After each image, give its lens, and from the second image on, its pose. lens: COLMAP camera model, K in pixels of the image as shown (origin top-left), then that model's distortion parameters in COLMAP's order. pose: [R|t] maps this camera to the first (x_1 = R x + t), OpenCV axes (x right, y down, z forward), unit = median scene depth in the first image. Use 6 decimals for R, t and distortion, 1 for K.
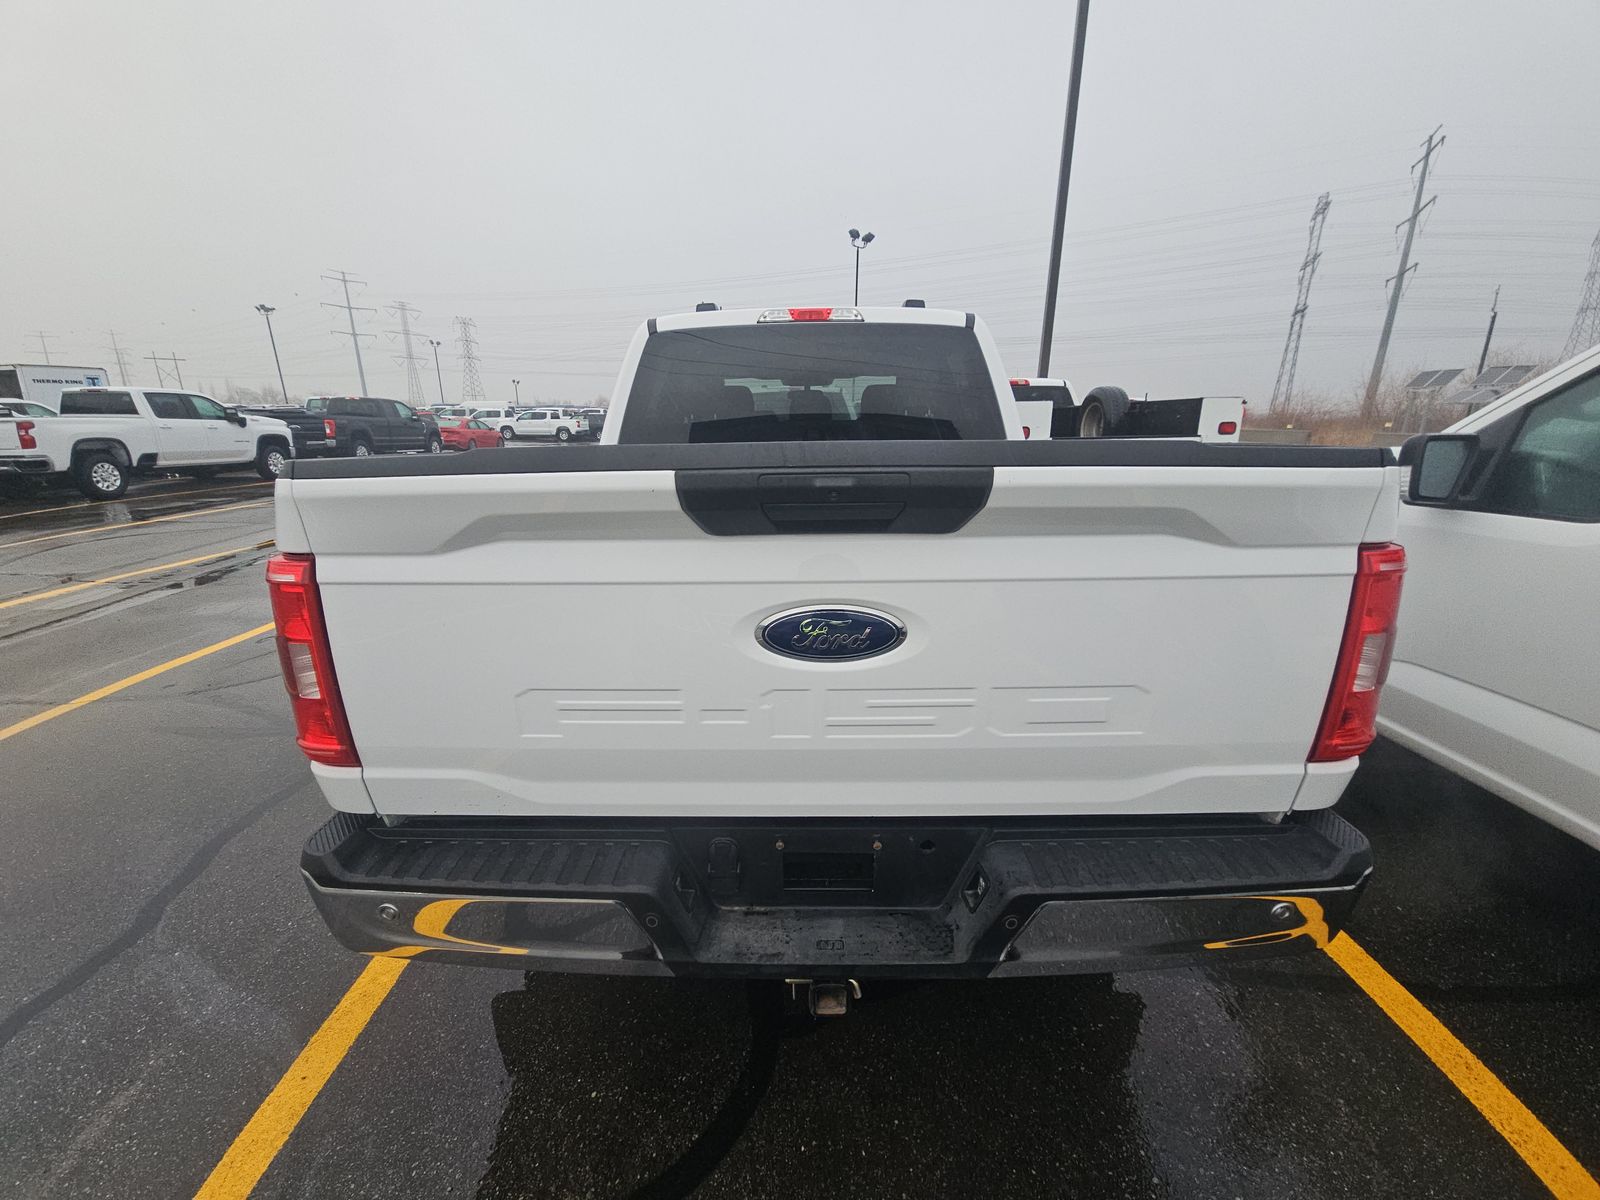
lens RADIAL K [[640.6, 0, 800.0], [0, 640.6, 600.0], [0, 0, 1]] dist [0.019254, -0.014714]
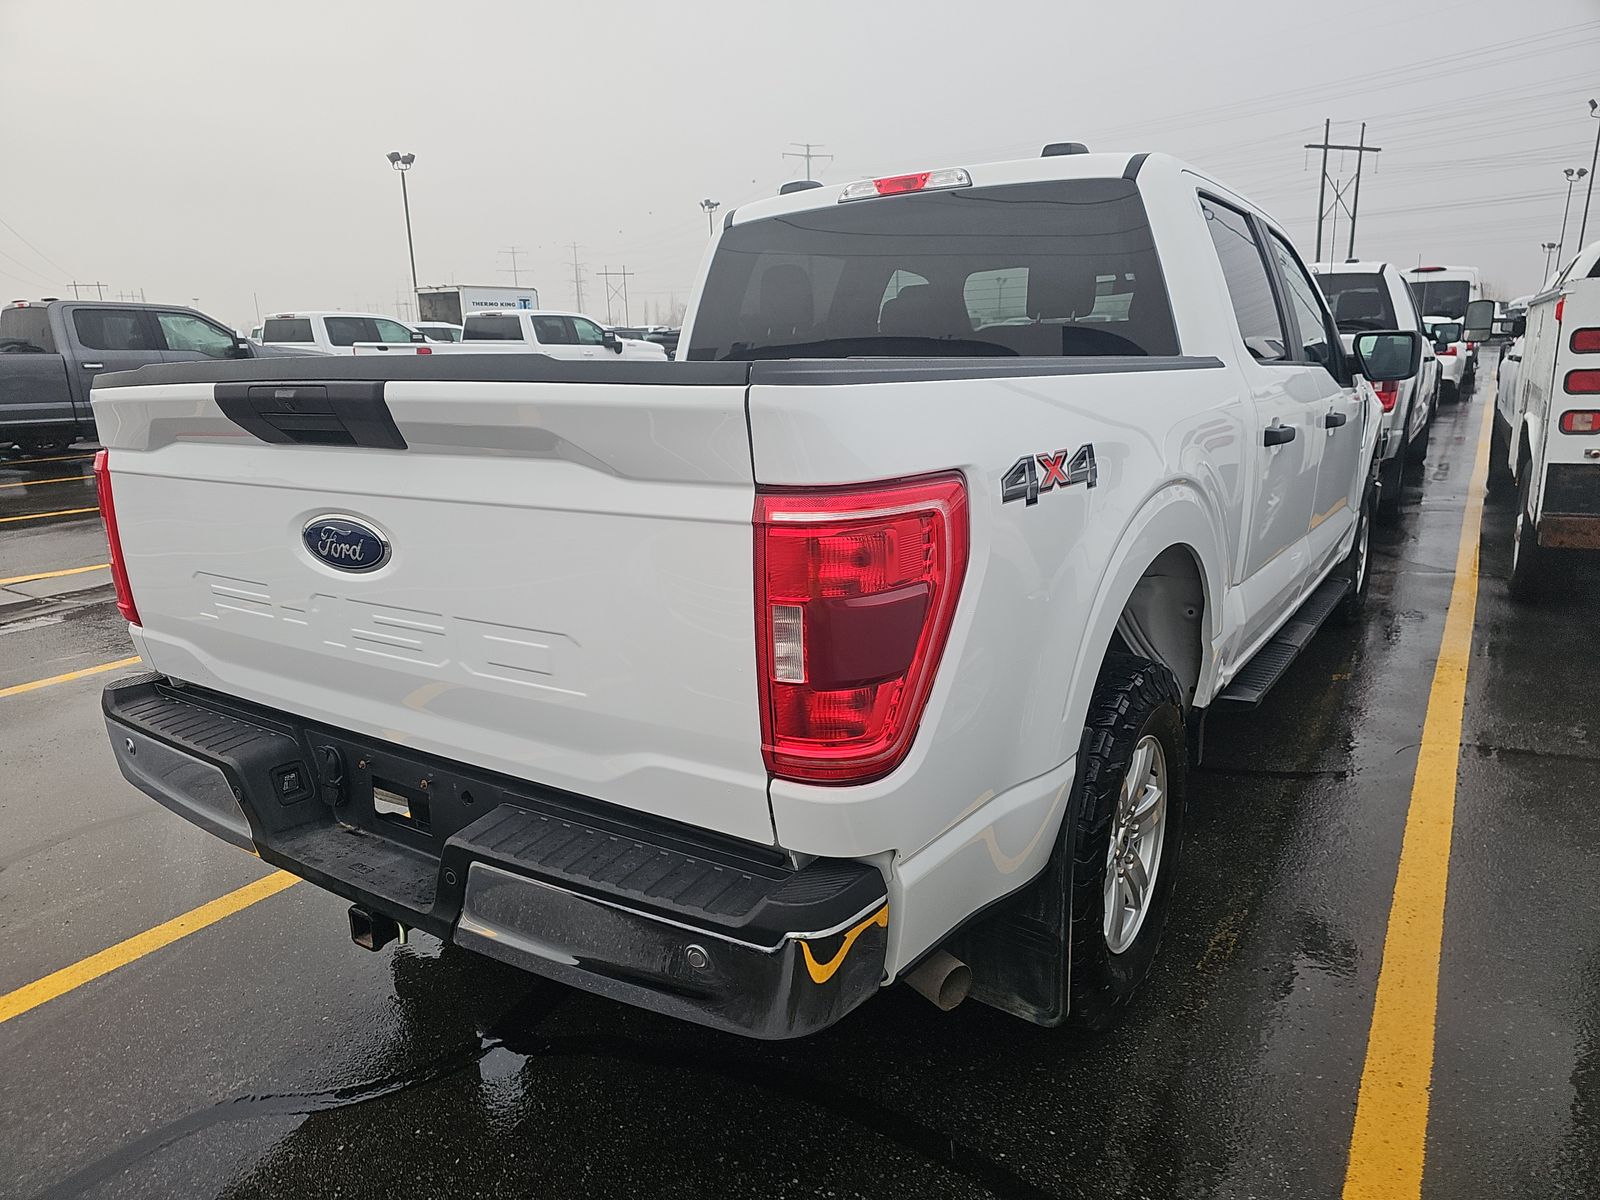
lens RADIAL K [[1036.1, 0, 788.0], [0, 1036.1, 579.3], [0, 0, 1]] dist [0.056948, -0.043806]
pose [[0.833626, 0.103986, -0.542452, 0.580826], [-0.126171, 0.992002, -0.003732, 0.010025], [0.537725, 0.071553, 0.840079, -0.008371]]
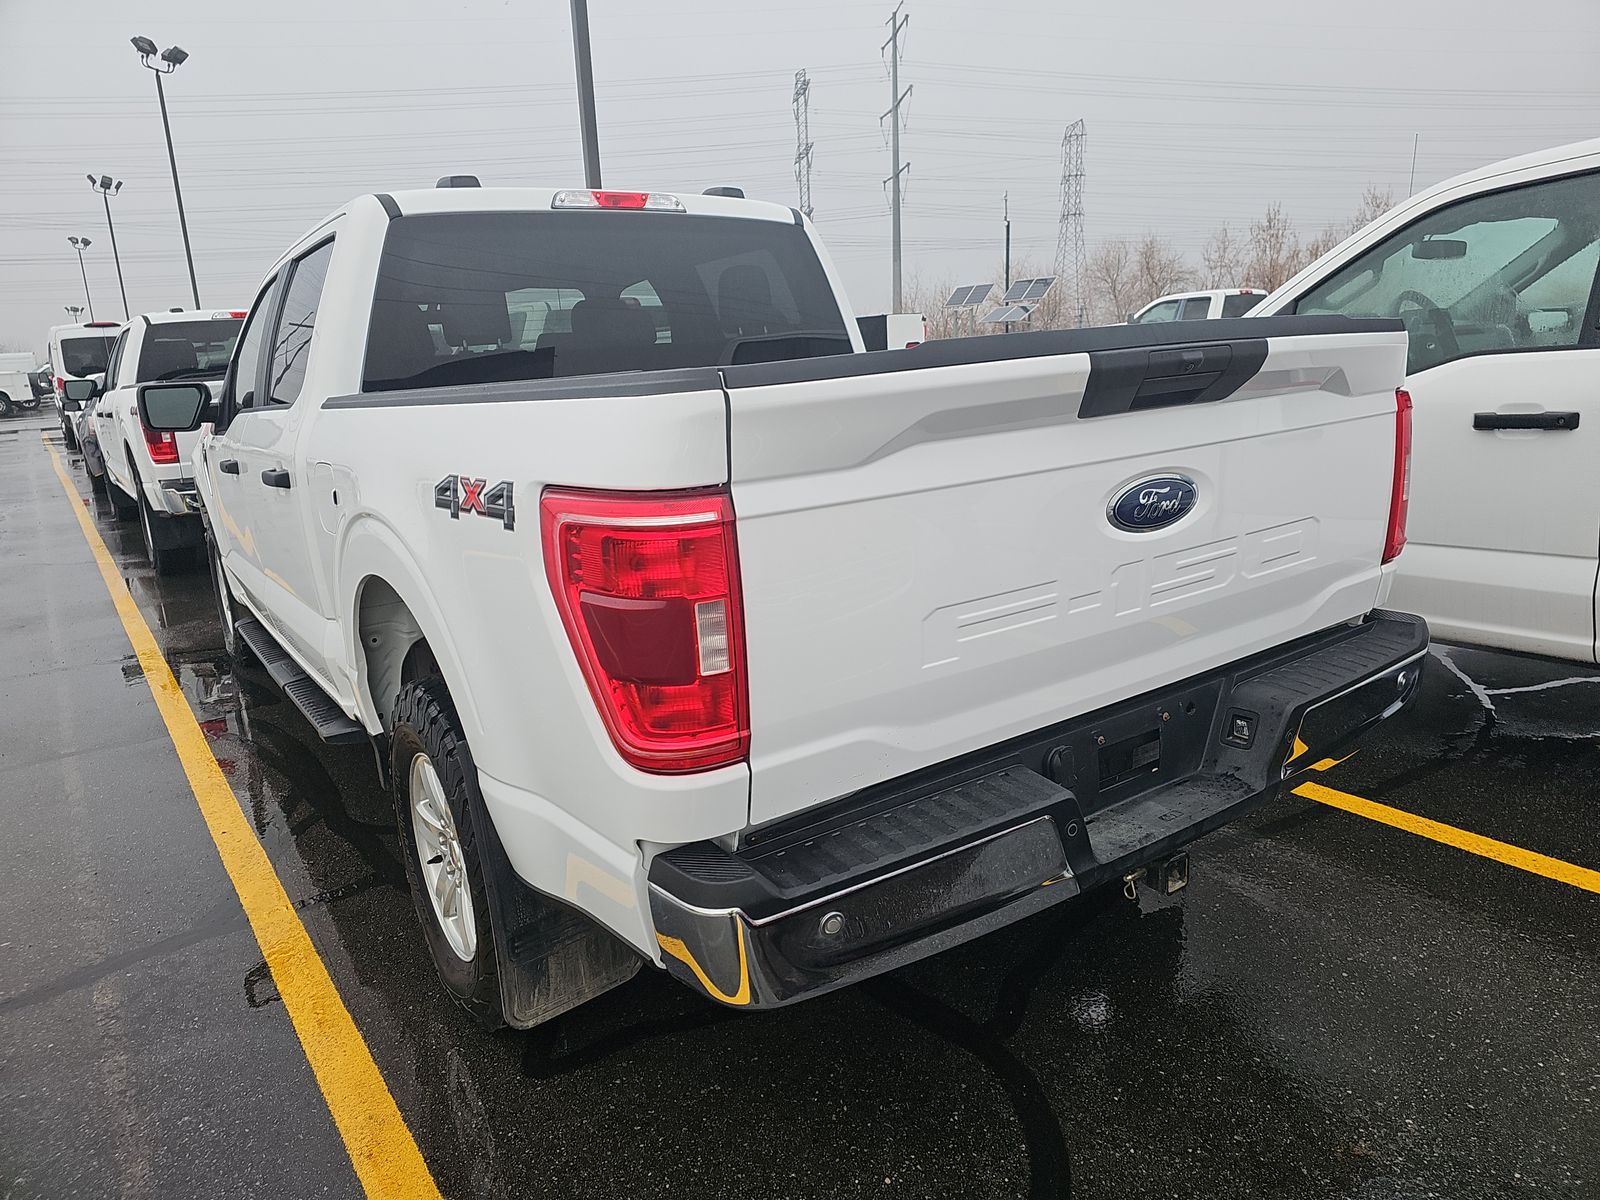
lens RADIAL K [[1036.1, 0, 788.0], [0, 1036.1, 579.3], [0, 0, 1]] dist [0.056948, -0.043806]
pose [[0.818446, -0.157633, 0.552537, -0.549179], [0.196848, 0.980362, -0.011896, 0.029599], [-0.539811, 0.118502, 0.833403, -0.040695]]
